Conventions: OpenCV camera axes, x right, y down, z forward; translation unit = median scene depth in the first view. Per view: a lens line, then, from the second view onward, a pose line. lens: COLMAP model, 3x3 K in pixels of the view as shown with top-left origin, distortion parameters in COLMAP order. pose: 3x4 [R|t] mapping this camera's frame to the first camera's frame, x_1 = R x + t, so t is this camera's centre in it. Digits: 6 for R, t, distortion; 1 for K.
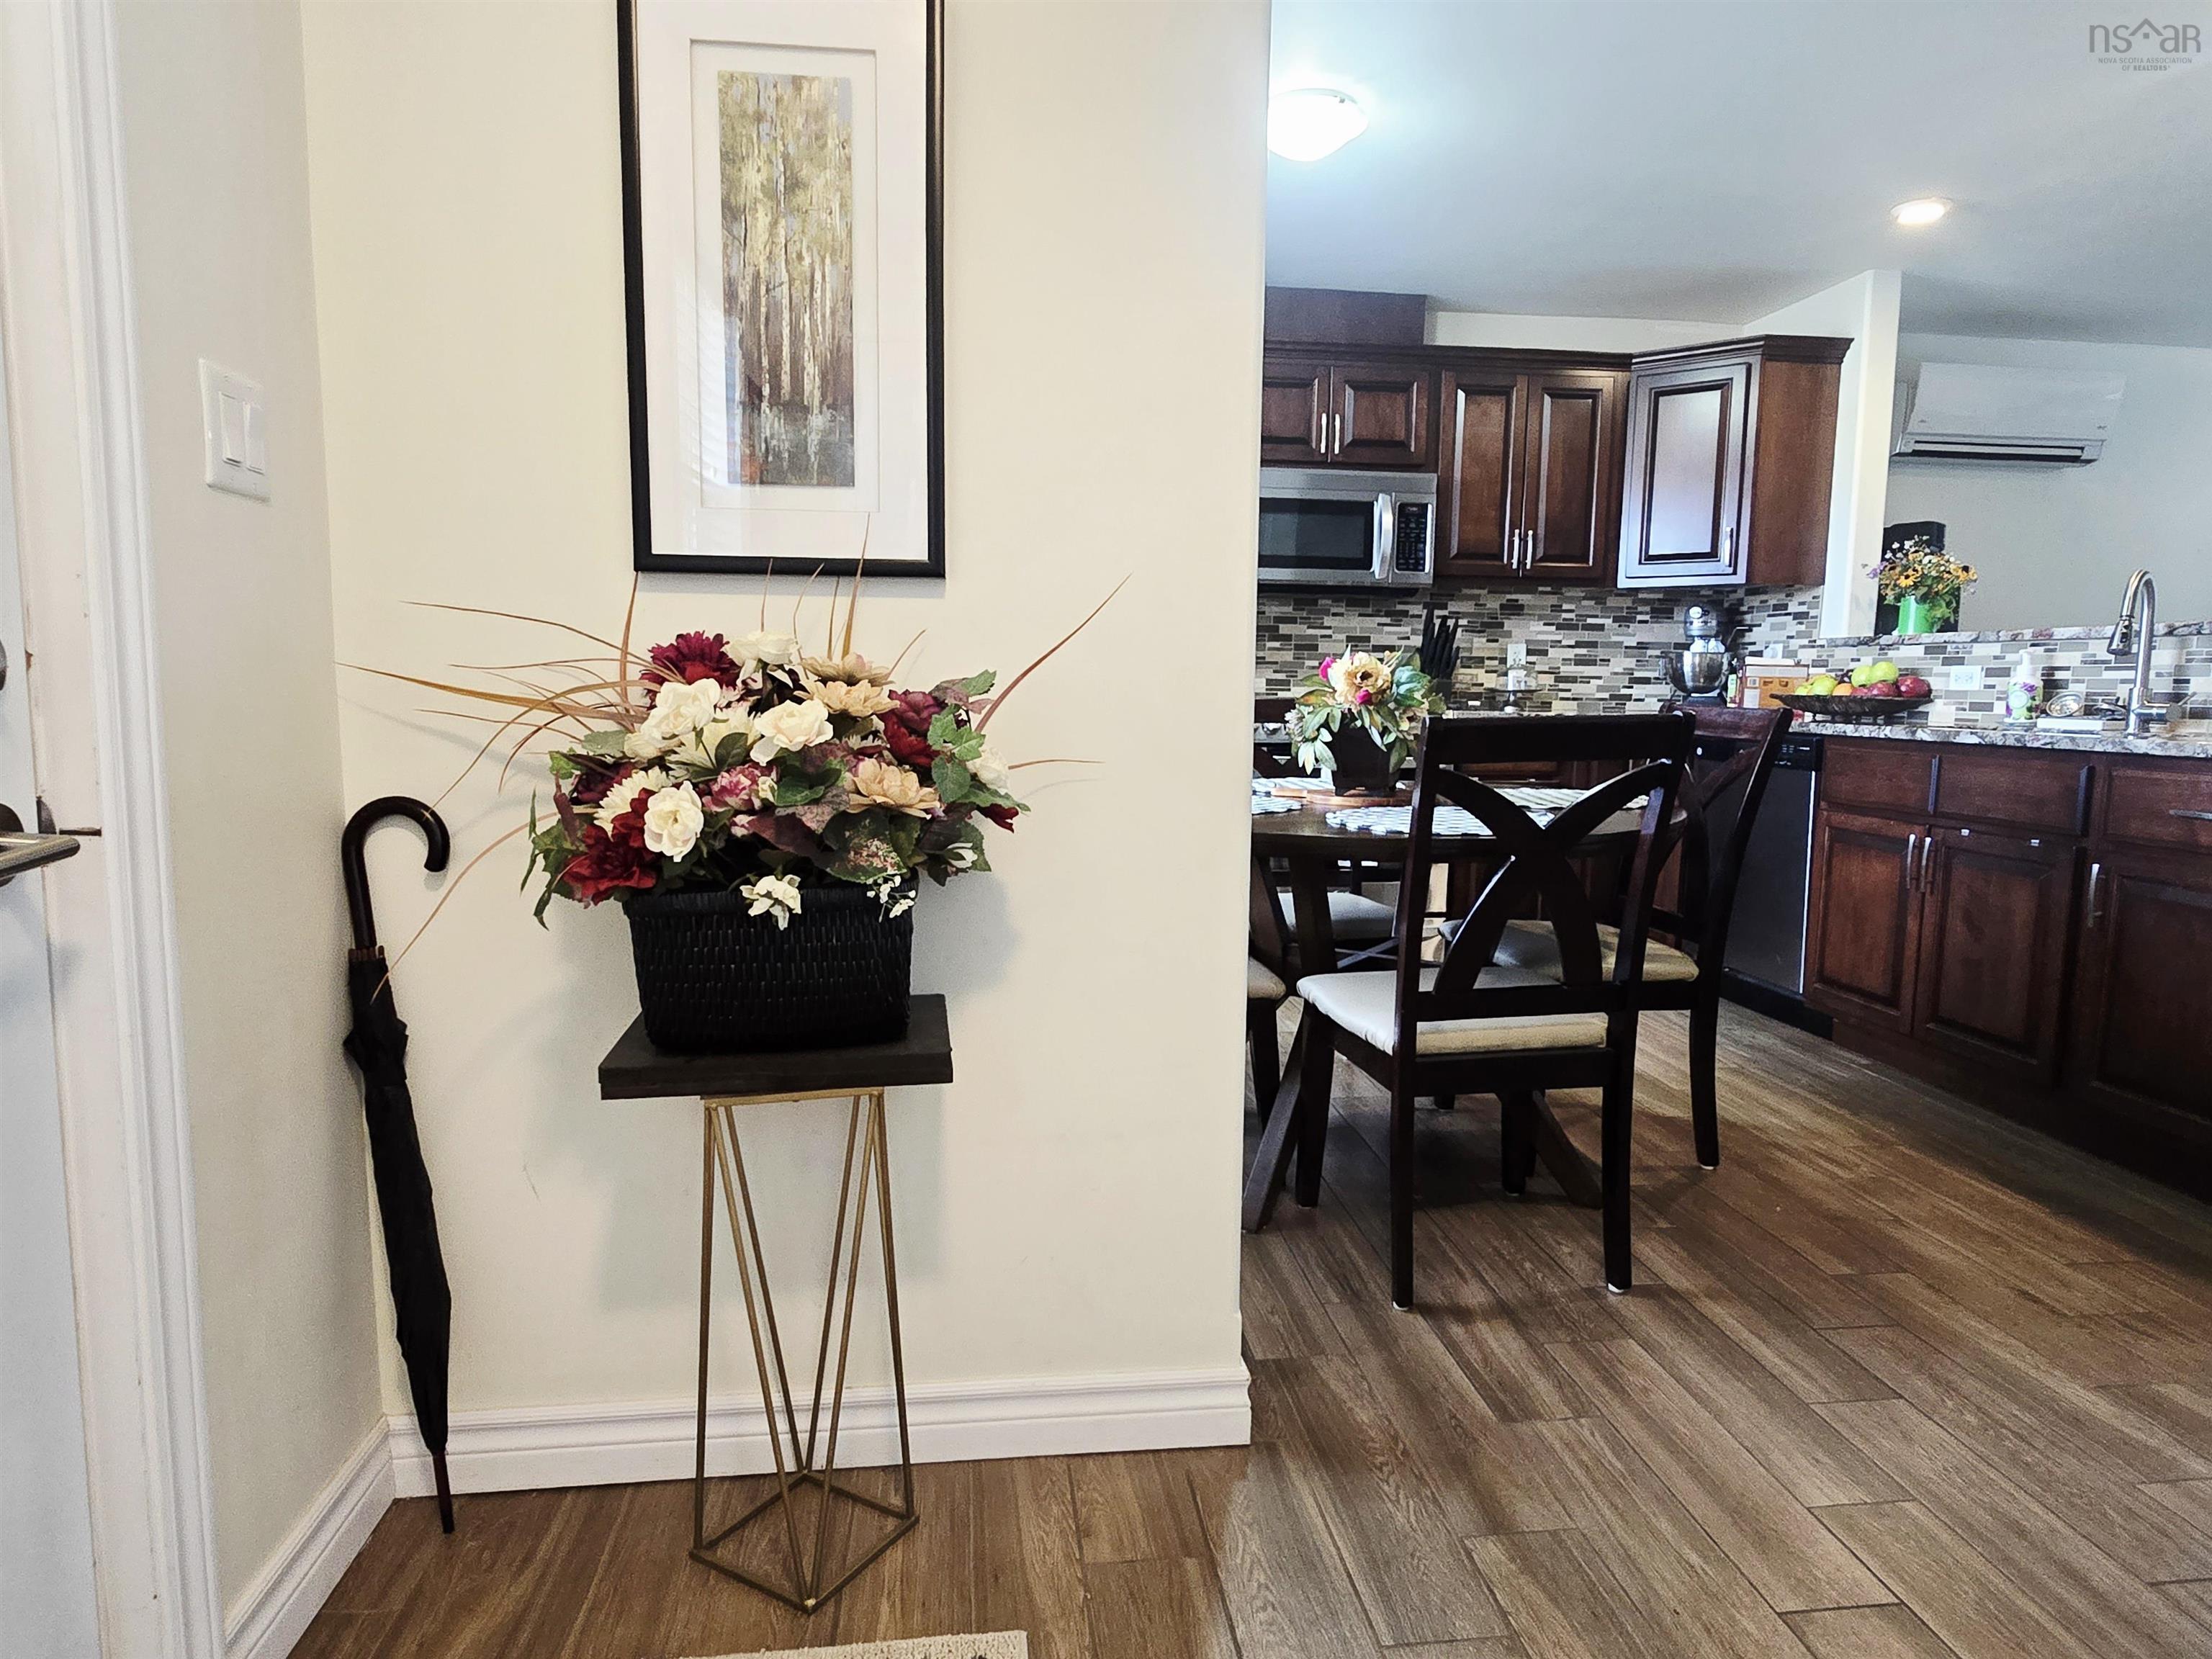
lens RADIAL K [[1327.1, 0, 1106.0], [0, 1327.1, 829.5], [0, 0, 1]] dist [0.000148, -0.001312]
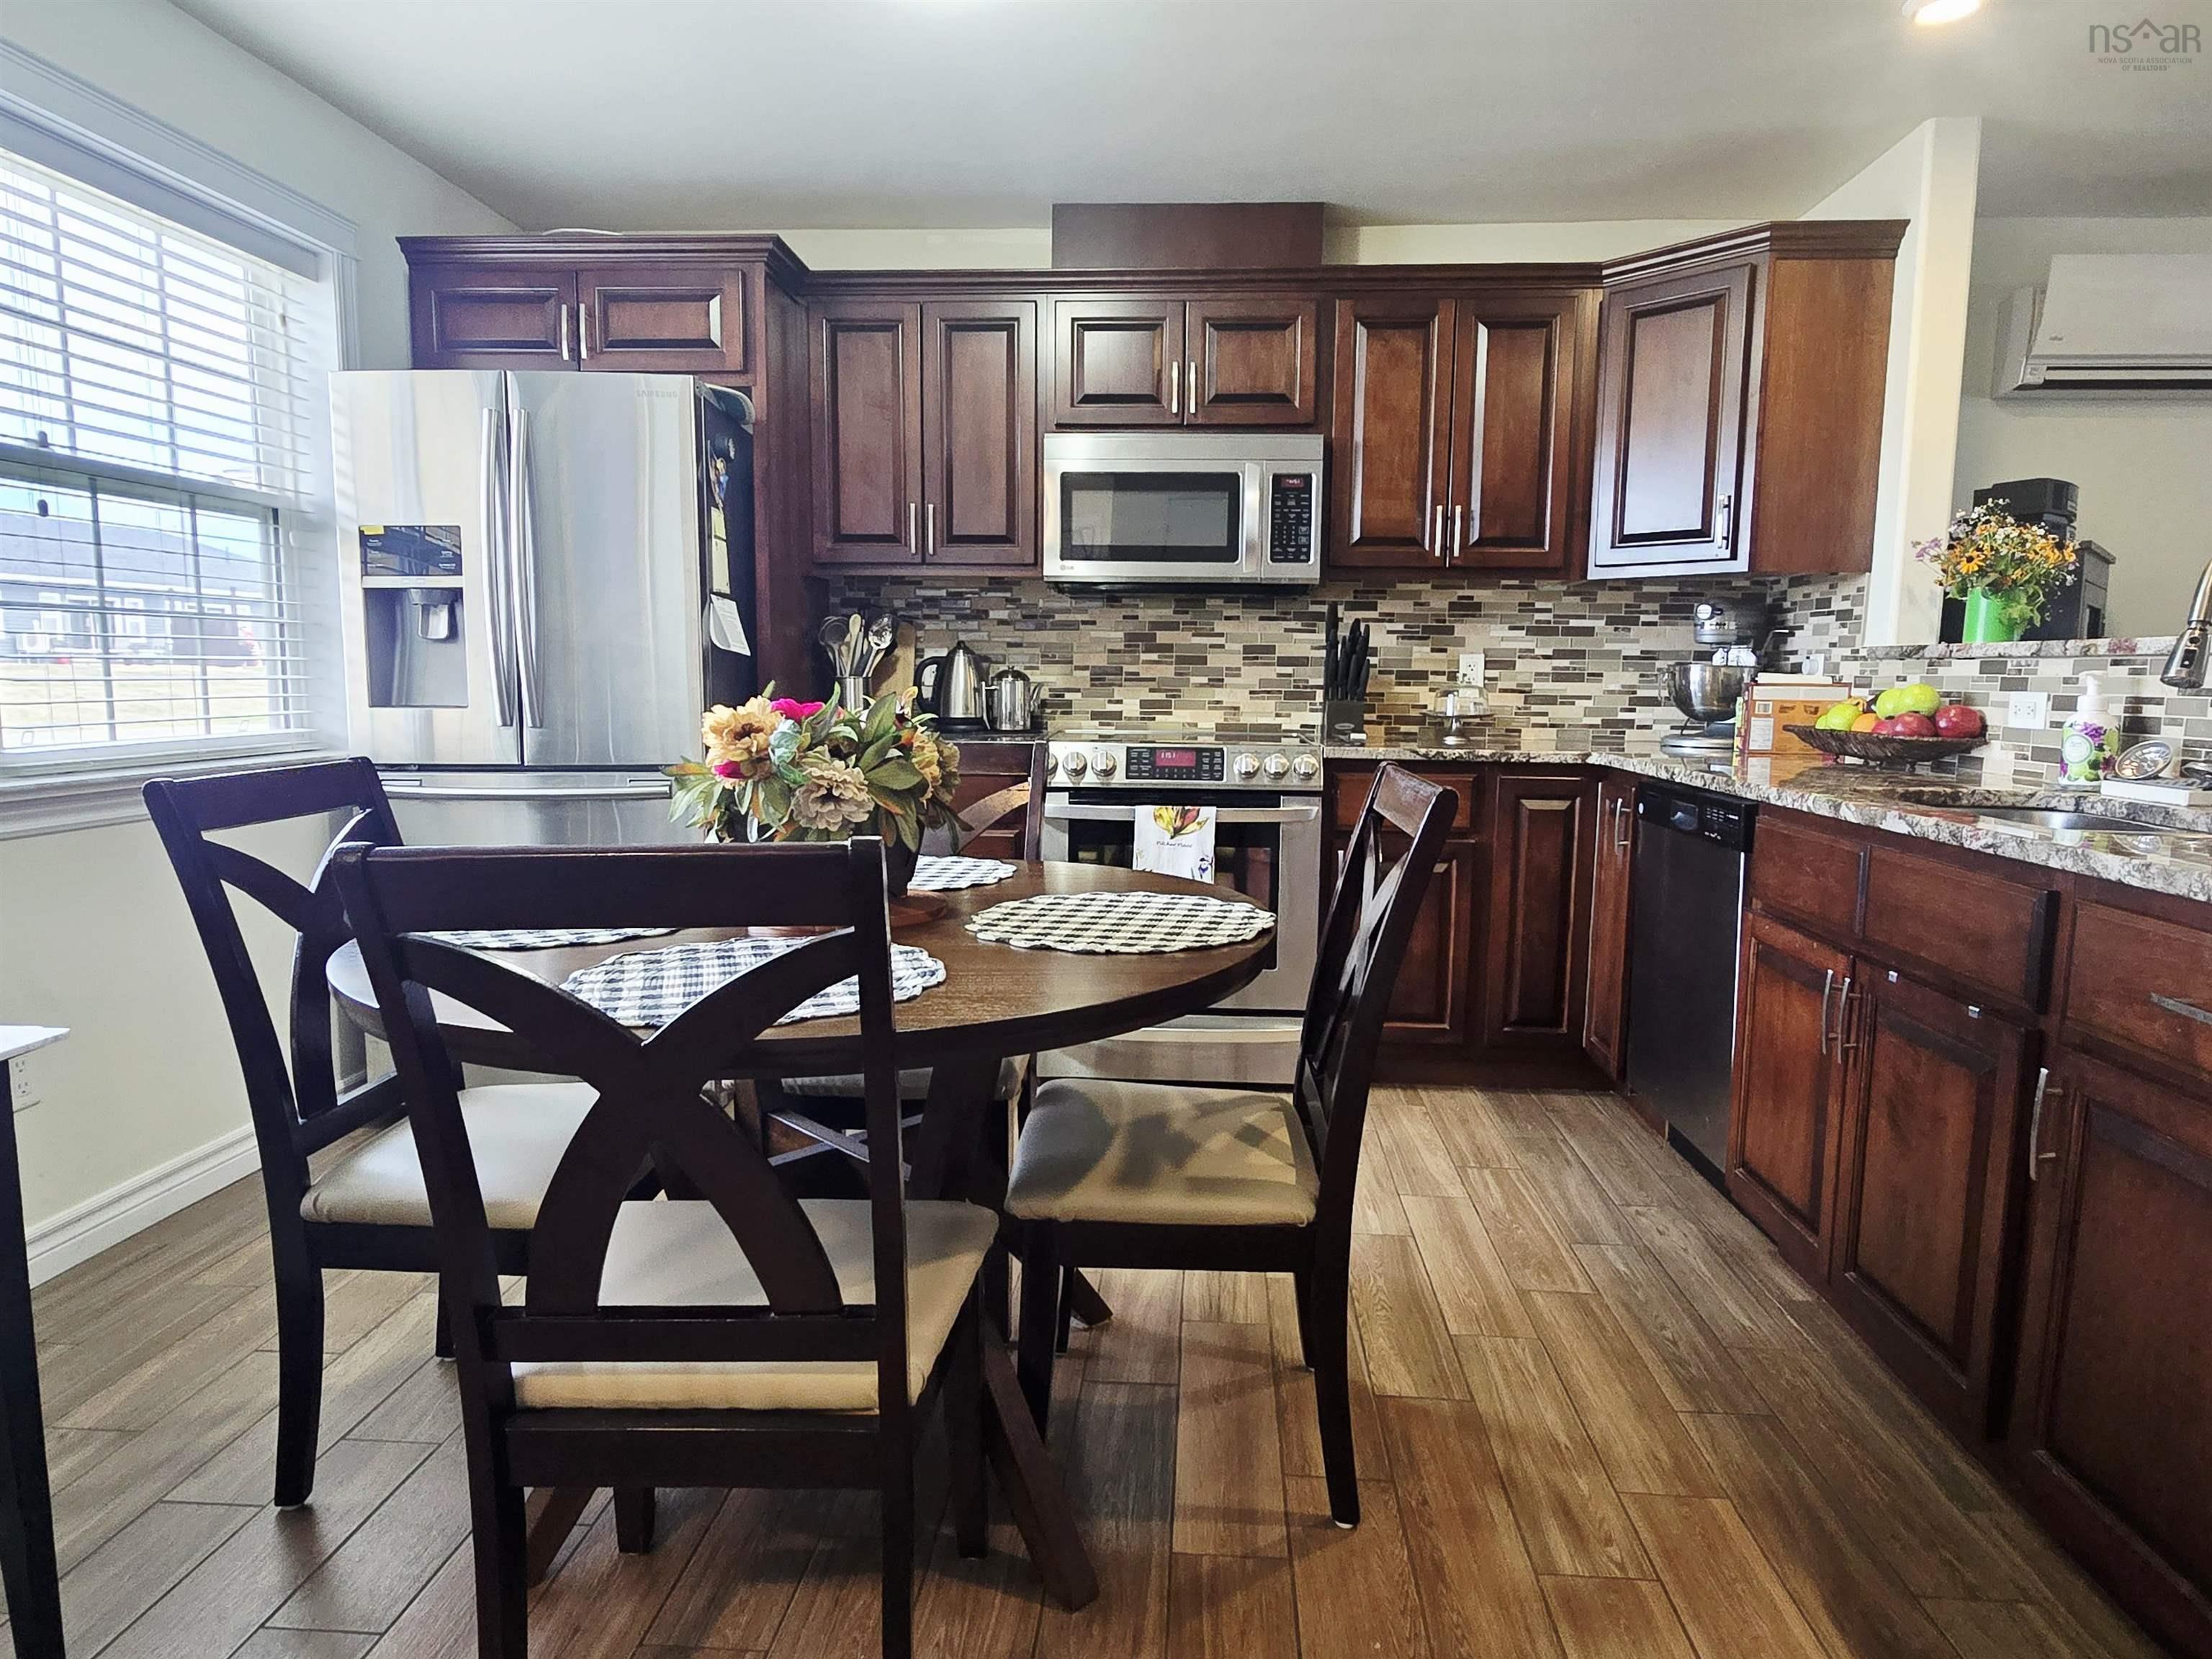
lens RADIAL K [[1335.7, 0, 1110.5], [0, 1335.7, 825.1], [0, 0, 1]] dist [-0.002653, -0.001161]
pose [[0.982680, 0.018522, -0.184383, 0.270138], [-0.018455, 0.999828, 0.002080, -0.041836], [0.184390, 0.001358, 0.982852, 0.218228]]
